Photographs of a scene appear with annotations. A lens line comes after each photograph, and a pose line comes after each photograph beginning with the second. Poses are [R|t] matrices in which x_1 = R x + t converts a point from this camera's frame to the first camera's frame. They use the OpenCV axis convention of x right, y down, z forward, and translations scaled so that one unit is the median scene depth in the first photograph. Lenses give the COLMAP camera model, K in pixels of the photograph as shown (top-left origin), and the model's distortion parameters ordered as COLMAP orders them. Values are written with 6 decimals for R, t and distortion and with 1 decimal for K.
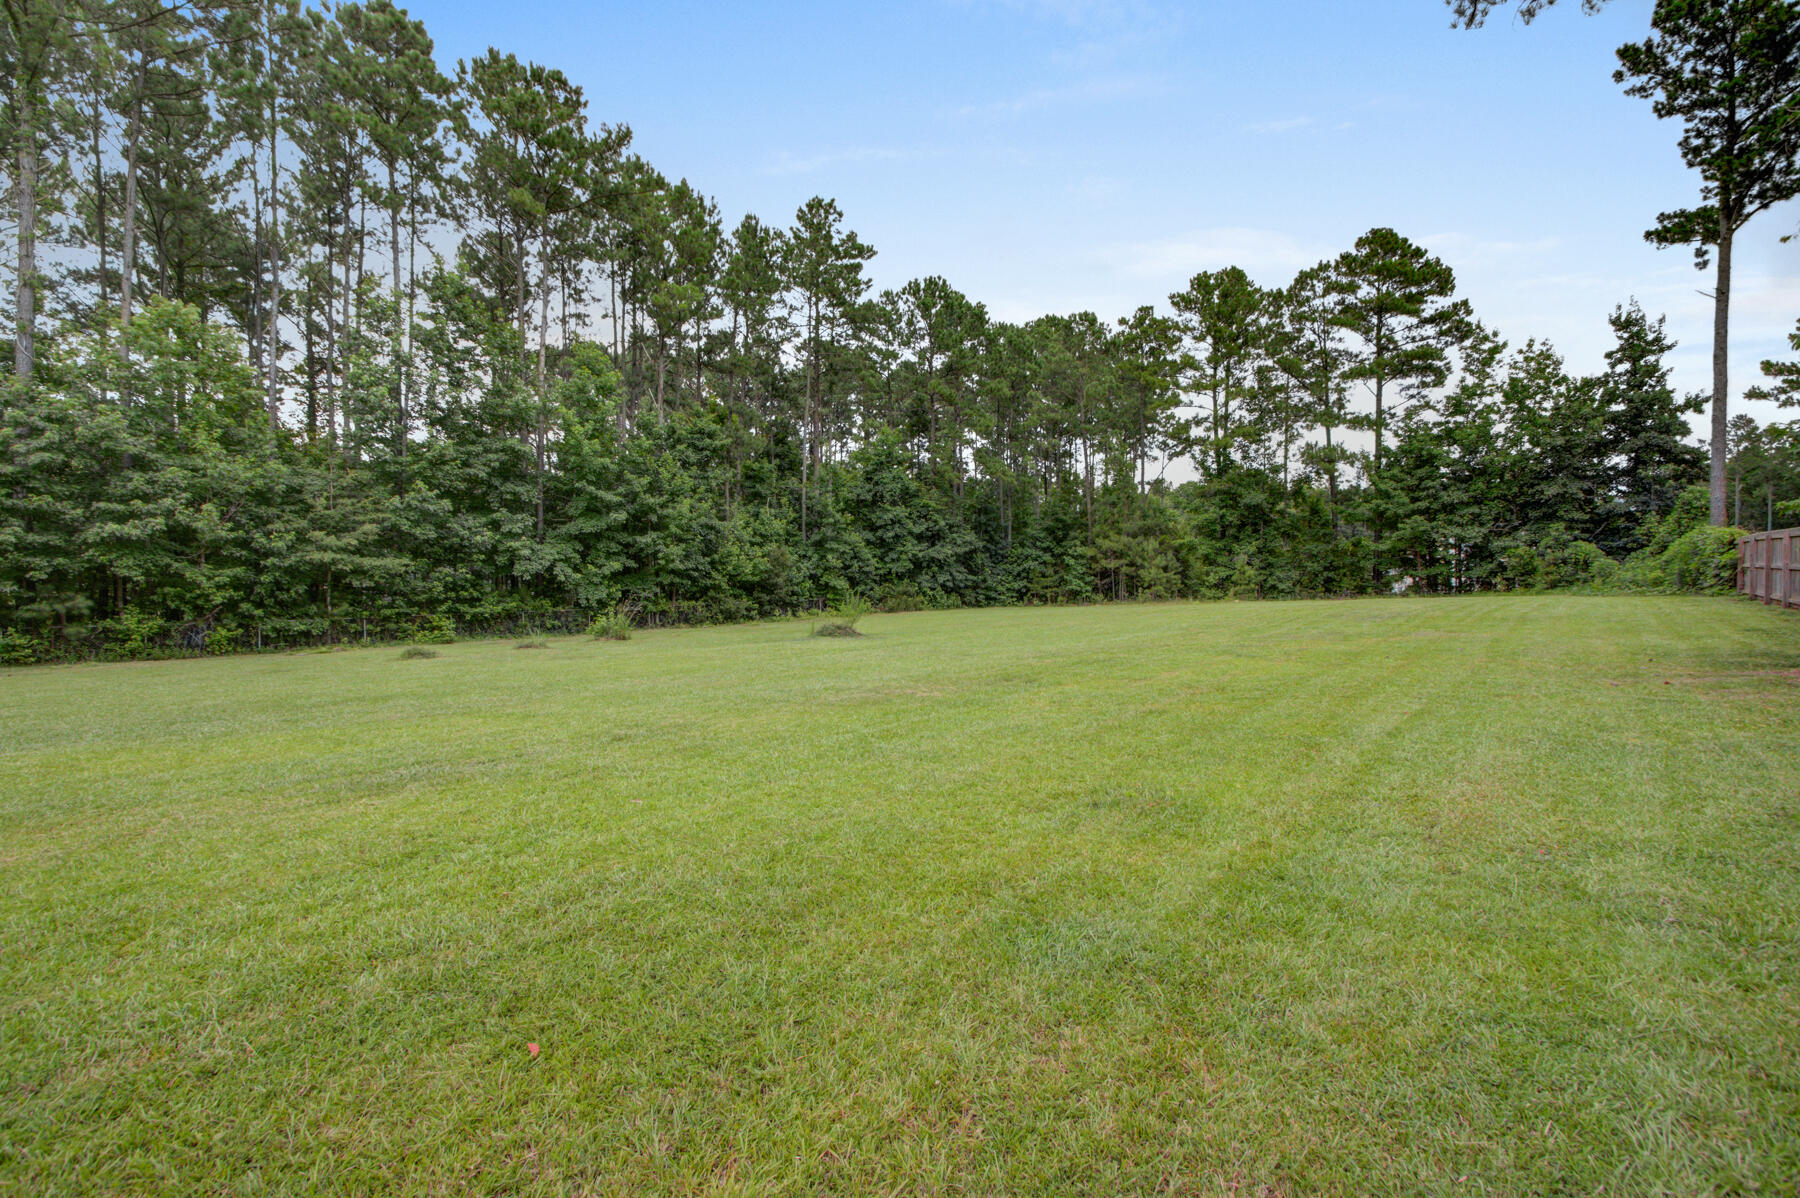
lens RADIAL K [[802.3, 0, 907.0], [0, 802.3, 604.1], [0, 0, 1]] dist [0.003575, 0.001839]
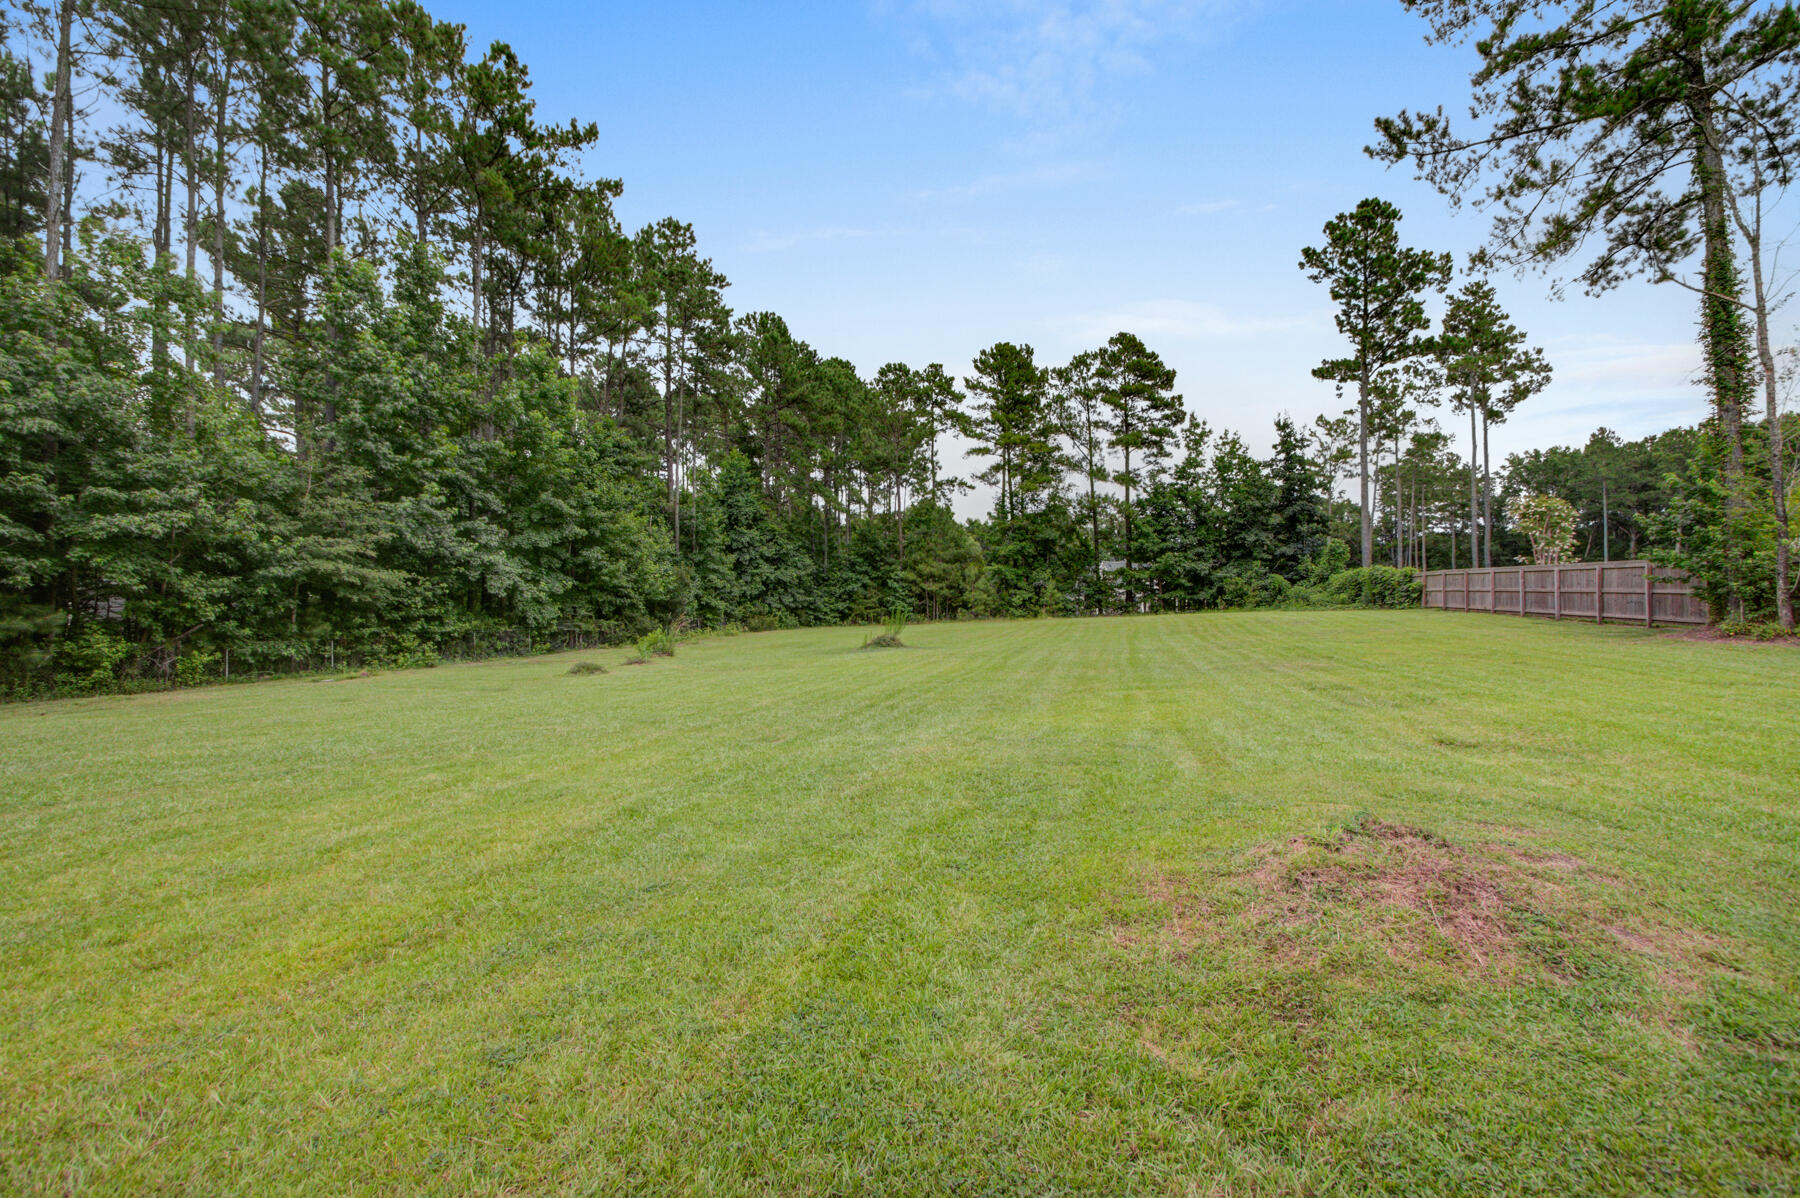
lens RADIAL K [[802.3, 0, 900.6], [0, 802.3, 608.5], [0, 0, 1]] dist [0.003575, 0.001839]
pose [[0.905326, -0.001574, 0.424715, -0.321996], [0.013285, 0.999609, -0.024613, 0.008835], [-0.424510, 0.027925, 0.904993, -0.014247]]
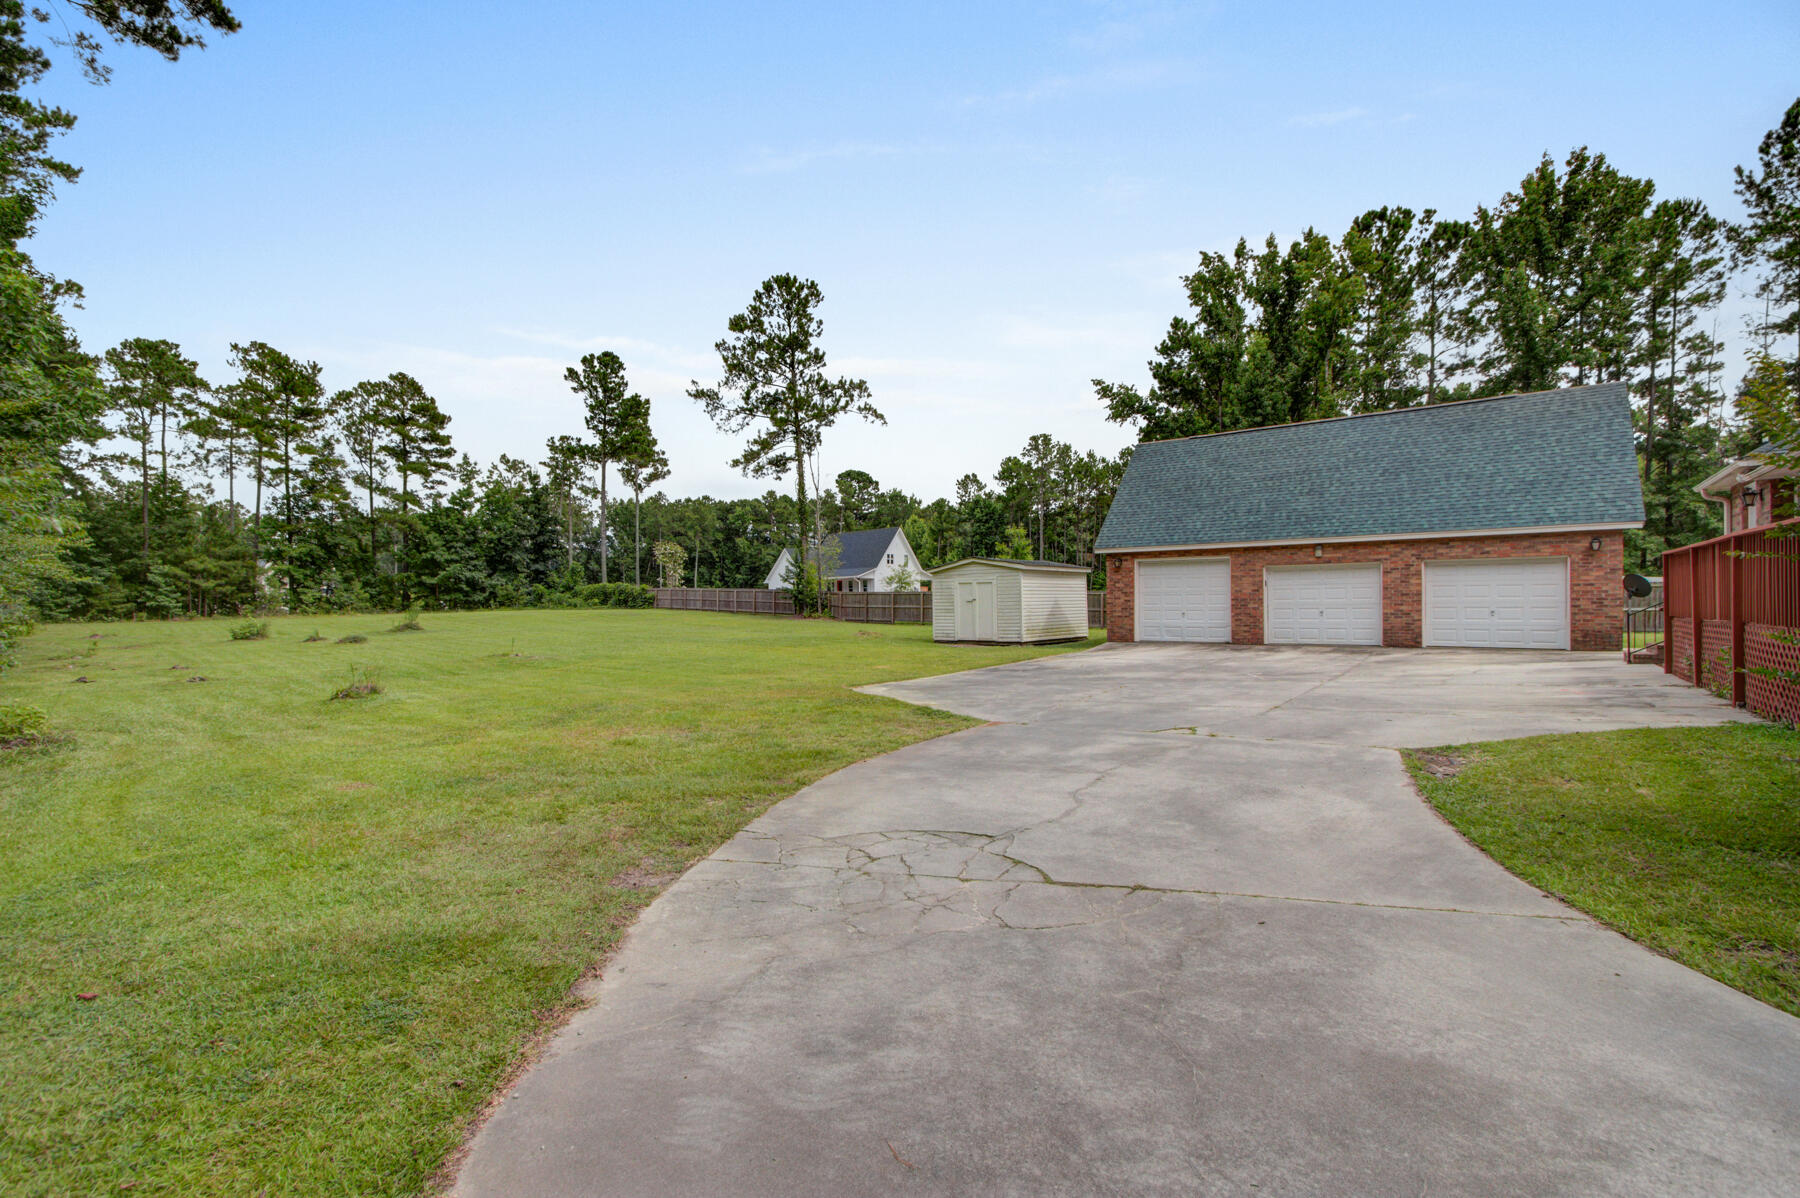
lens RADIAL K [[802.3, 0, 887.1], [0, 802.3, 609.5], [0, 0, 1]] dist [0.003575, 0.001839]
pose [[0.078296, 0.005078, 0.996917, -0.944255], [0.022653, 0.999720, -0.006871, 0.018035], [-0.996673, 0.023121, 0.078159, -0.034036]]
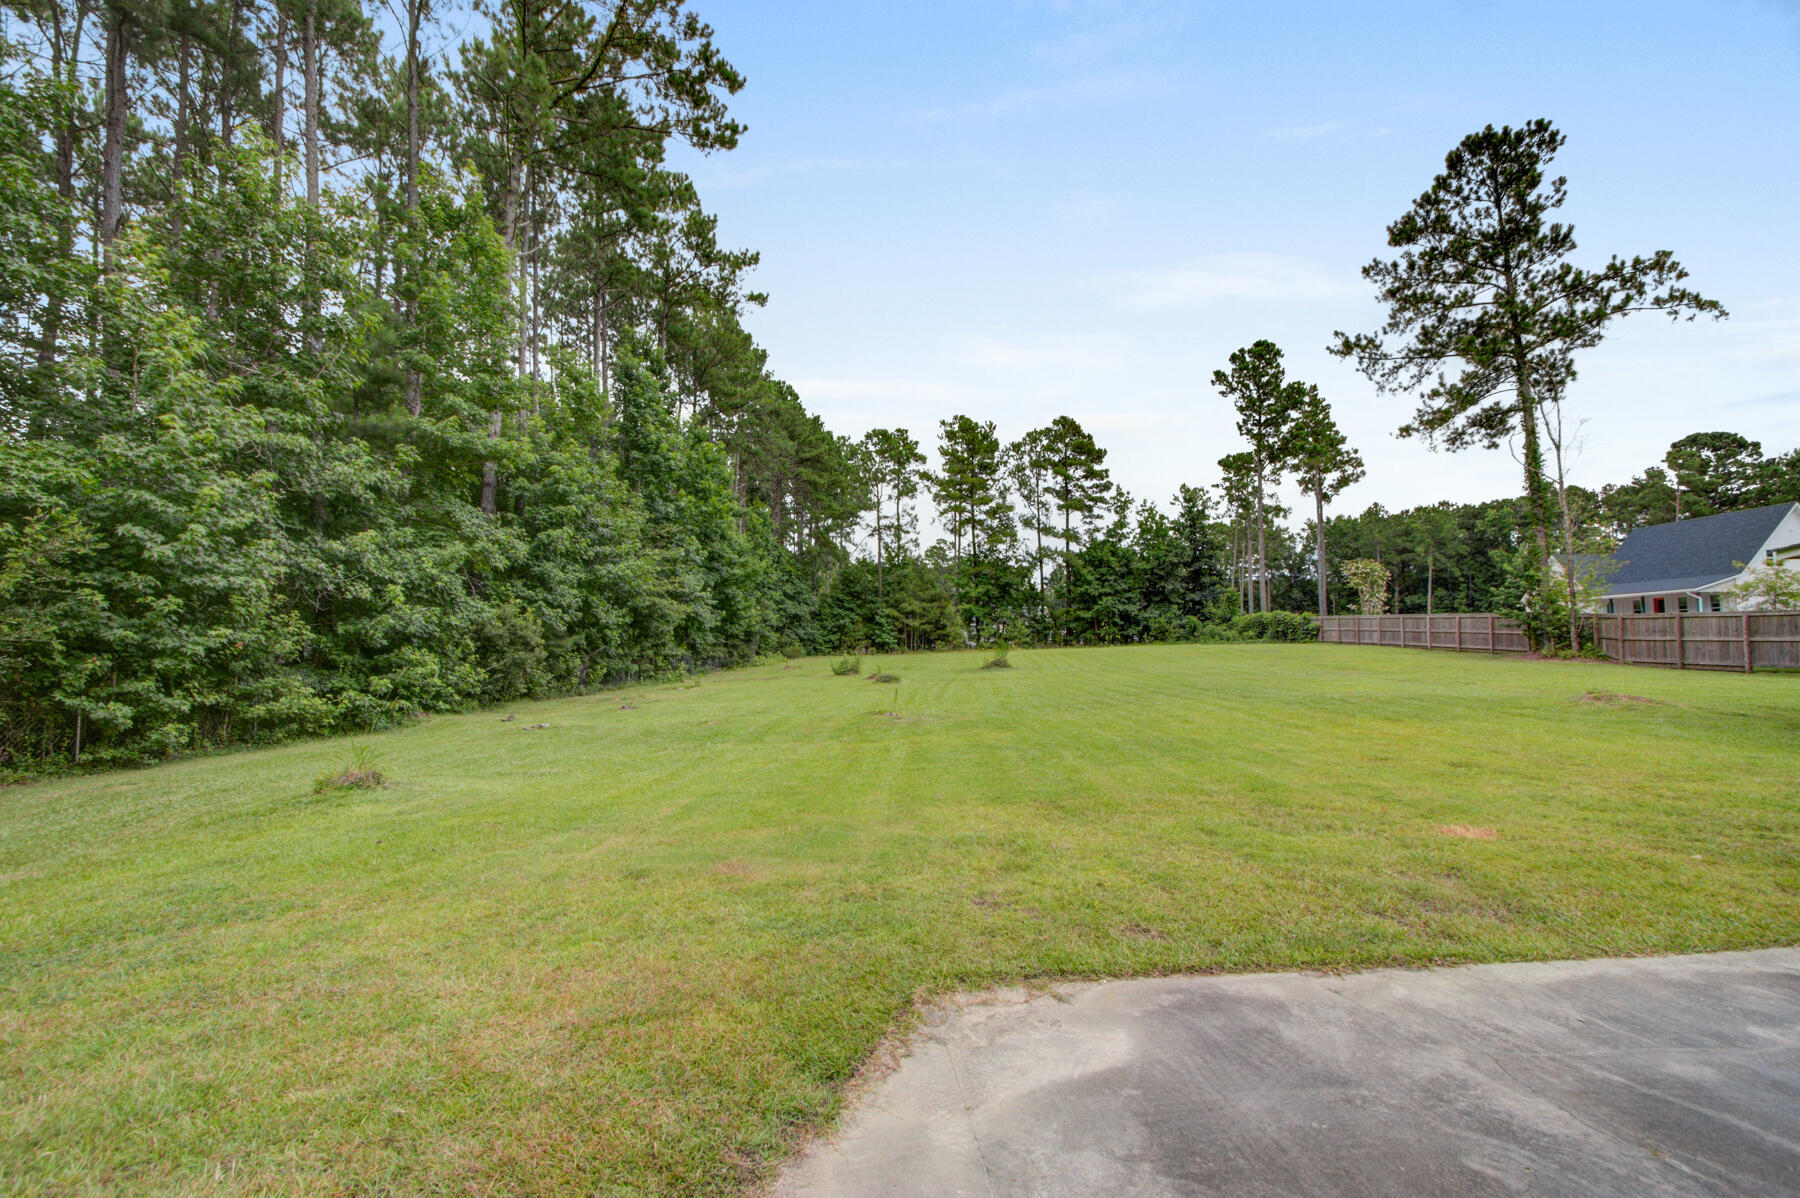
lens RADIAL K [[802.3, 0, 900.0], [0, 802.3, 605.9], [0, 0, 1]] dist [0.003575, 0.001839]
pose [[0.796022, 0.031057, 0.604471, -0.679677], [0.012131, 0.997664, -0.067233, 0.013488], [-0.605146, 0.060852, 0.793785, -0.050030]]
